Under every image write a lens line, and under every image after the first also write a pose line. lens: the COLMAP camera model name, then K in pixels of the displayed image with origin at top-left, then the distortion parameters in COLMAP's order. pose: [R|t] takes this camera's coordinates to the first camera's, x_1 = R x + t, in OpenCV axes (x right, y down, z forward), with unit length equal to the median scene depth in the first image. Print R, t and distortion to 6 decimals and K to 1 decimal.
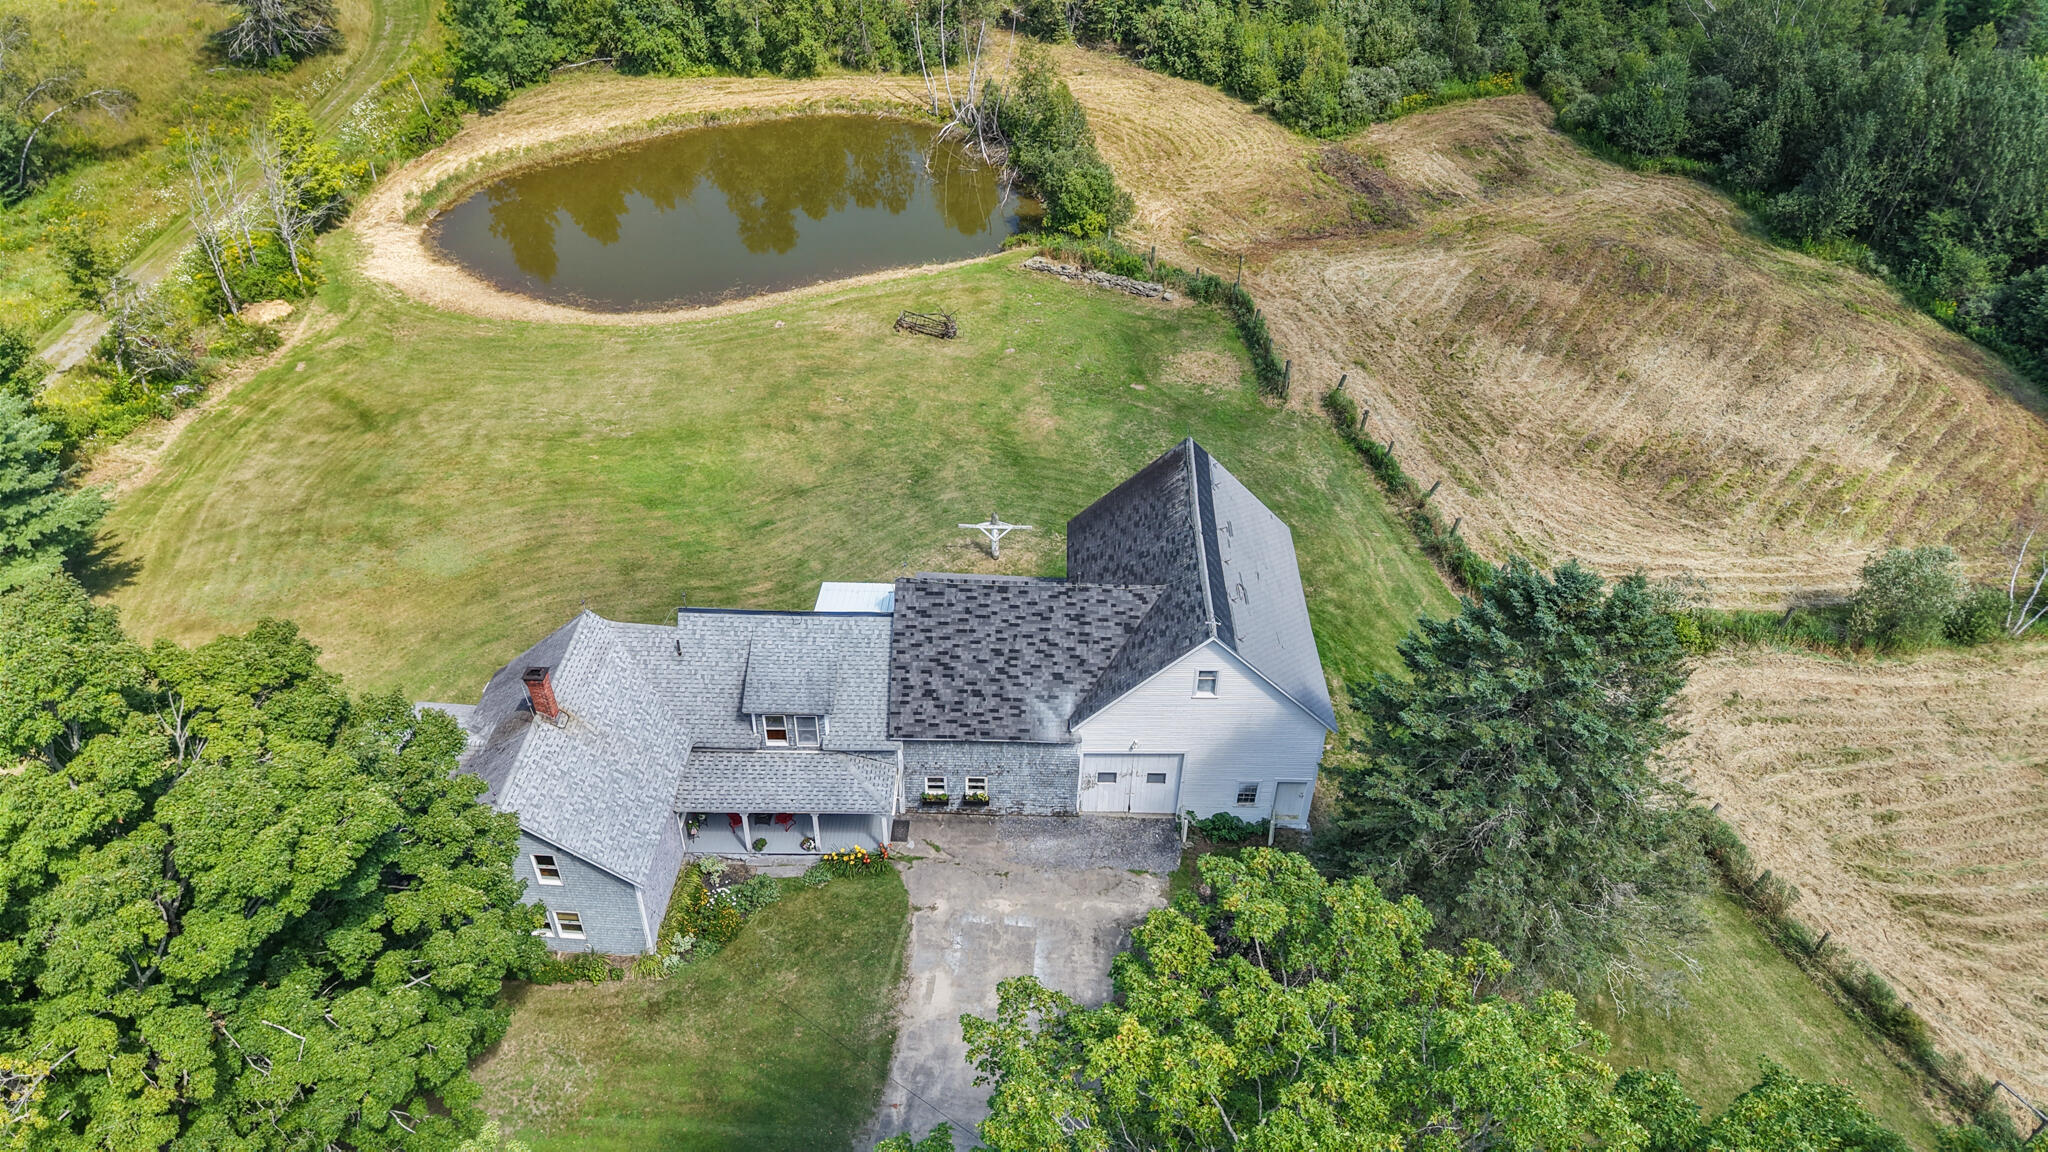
lens RADIAL K [[1381.9, 0, 1020.2], [0, 1381.9, 566.7], [0, 0, 1]] dist [0.015527, -0.000640]
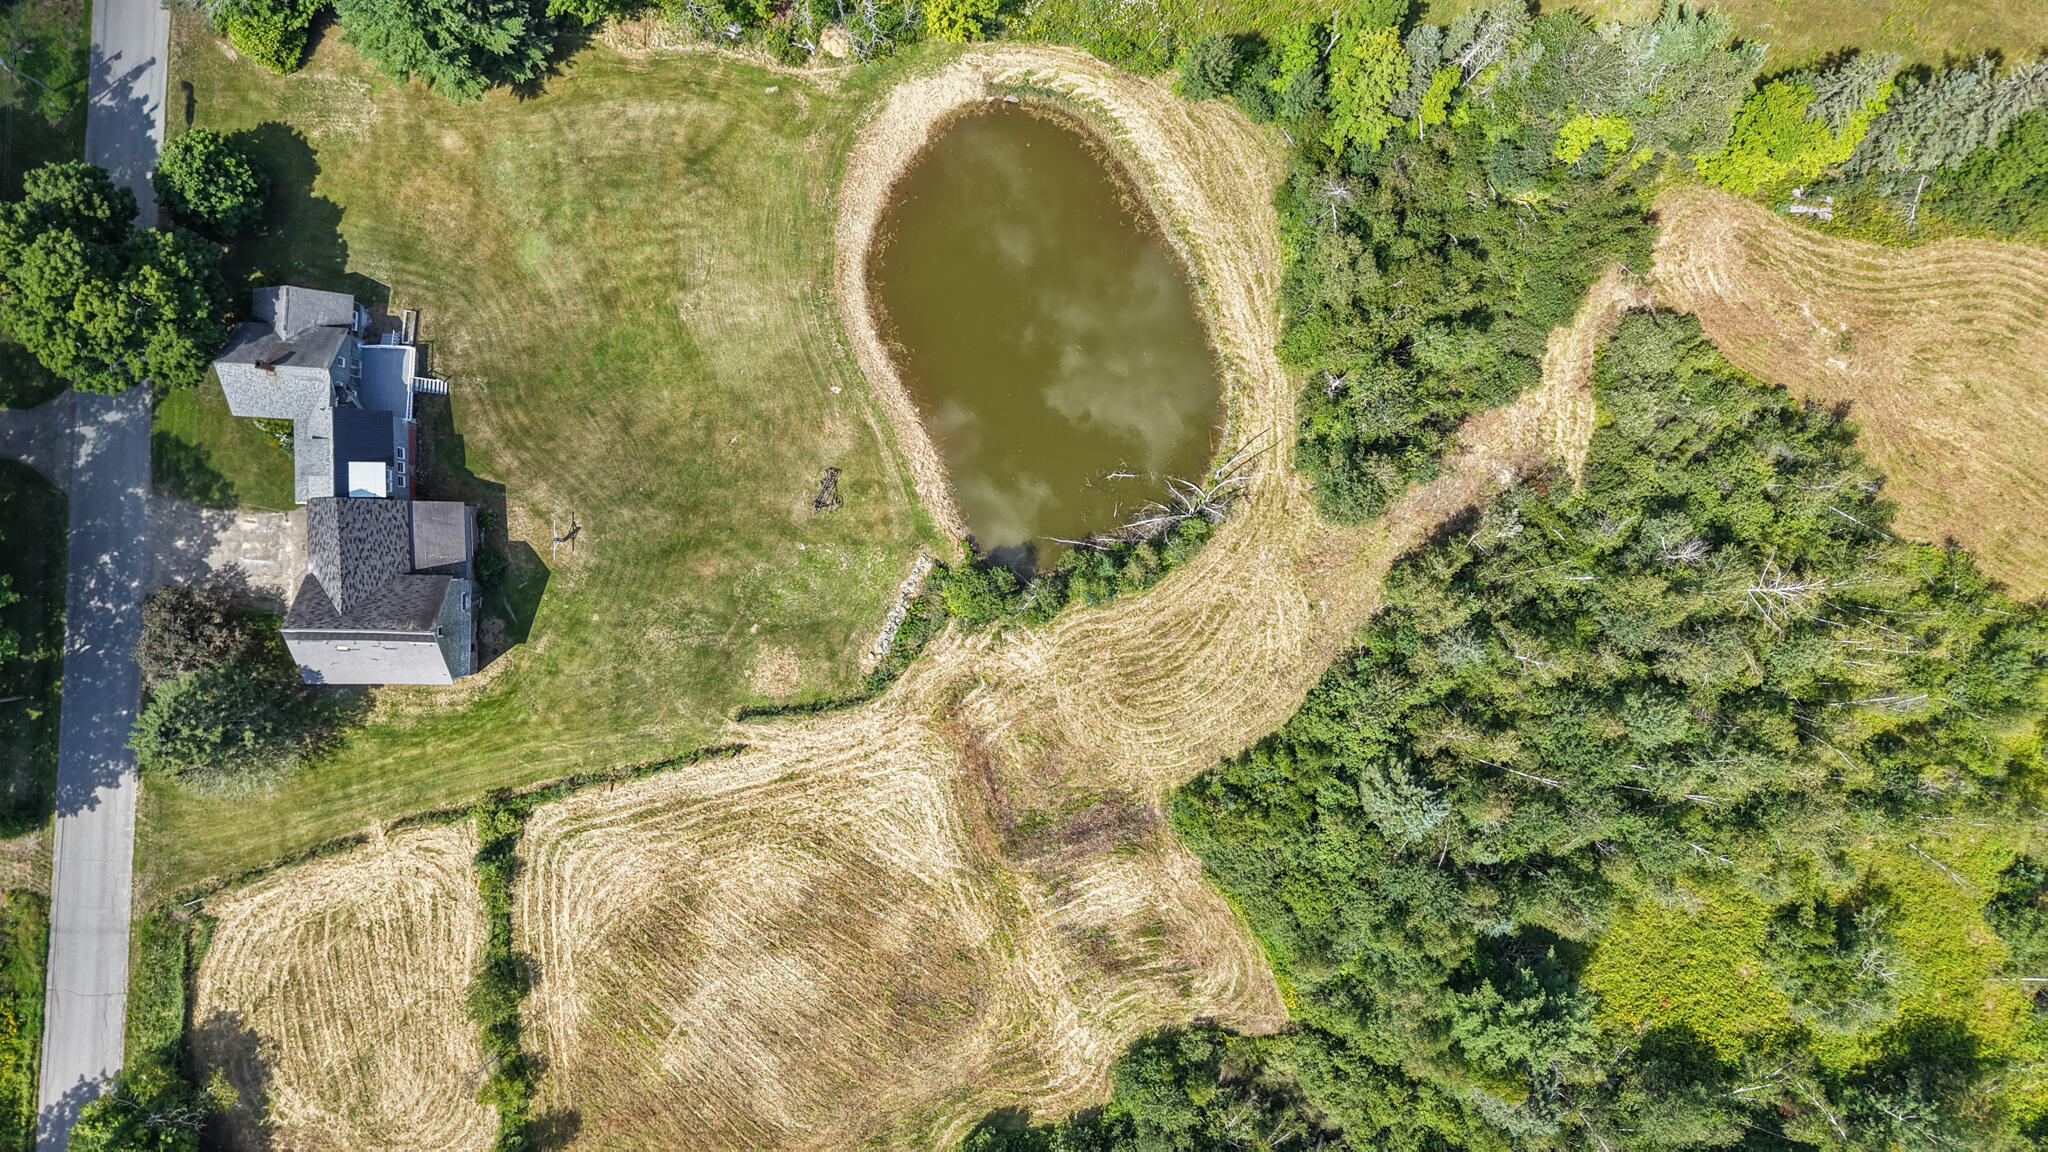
lens RADIAL K [[1369.9, 0, 1028.0], [0, 1369.9, 565.9], [0, 0, 1]] dist [0.109161, -0.181224]
pose [[0.009954, 0.999637, -0.025040, 0.051048], [-0.650221, 0.025495, 0.759318, -1.371781], [0.759680, 0.008723, 0.650238, 0.195614]]
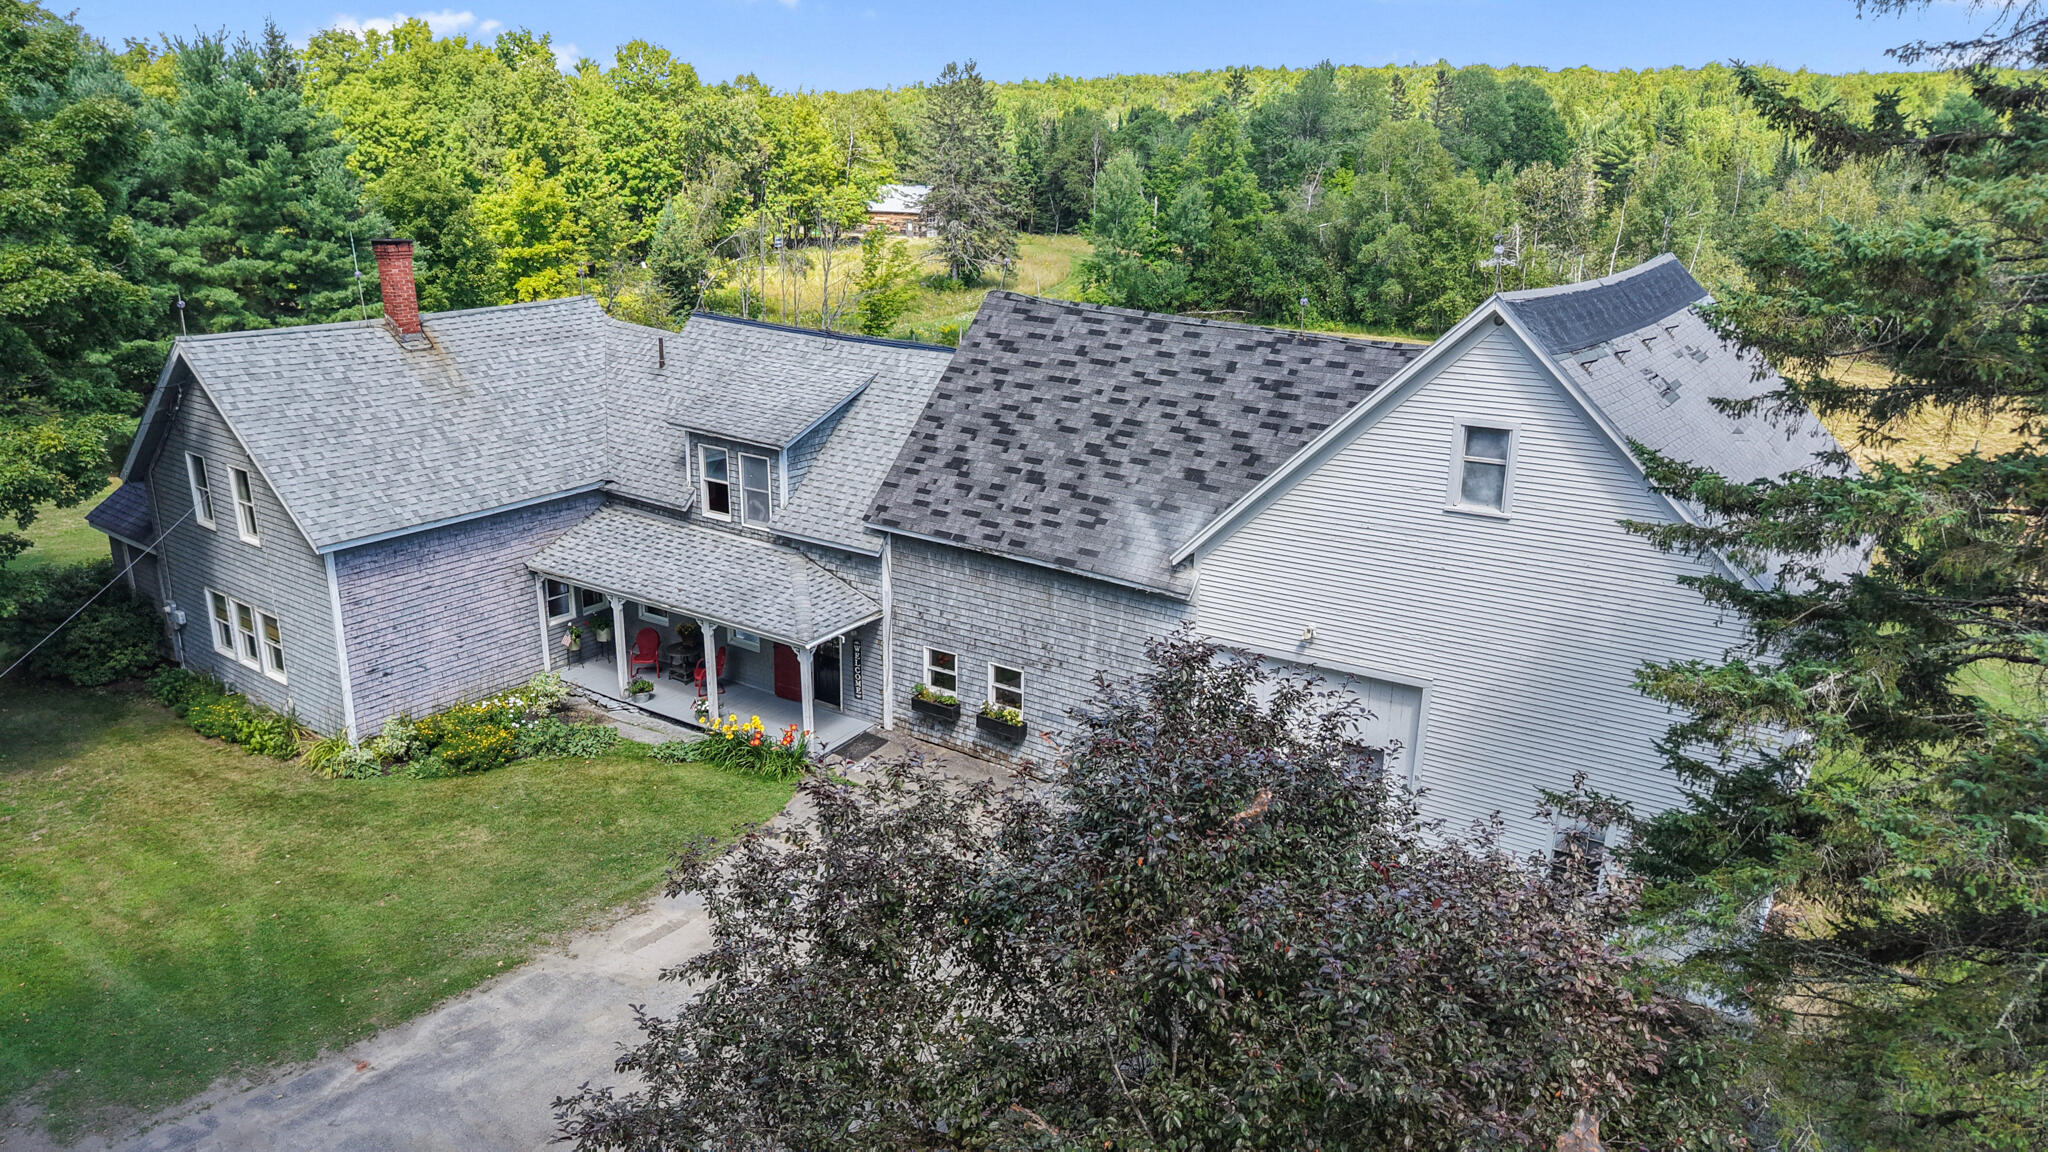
lens RADIAL K [[1362.3, 0, 977.0], [0, 1362.3, 580.3], [0, 0, 1]] dist [0.064371, -0.000027]
pose [[0.824202, 0.166319, -0.541322, 0.123855], [-0.353052, 0.898303, -0.261547, 0.142896], [0.442770, 0.406682, 0.799102, 0.326190]]
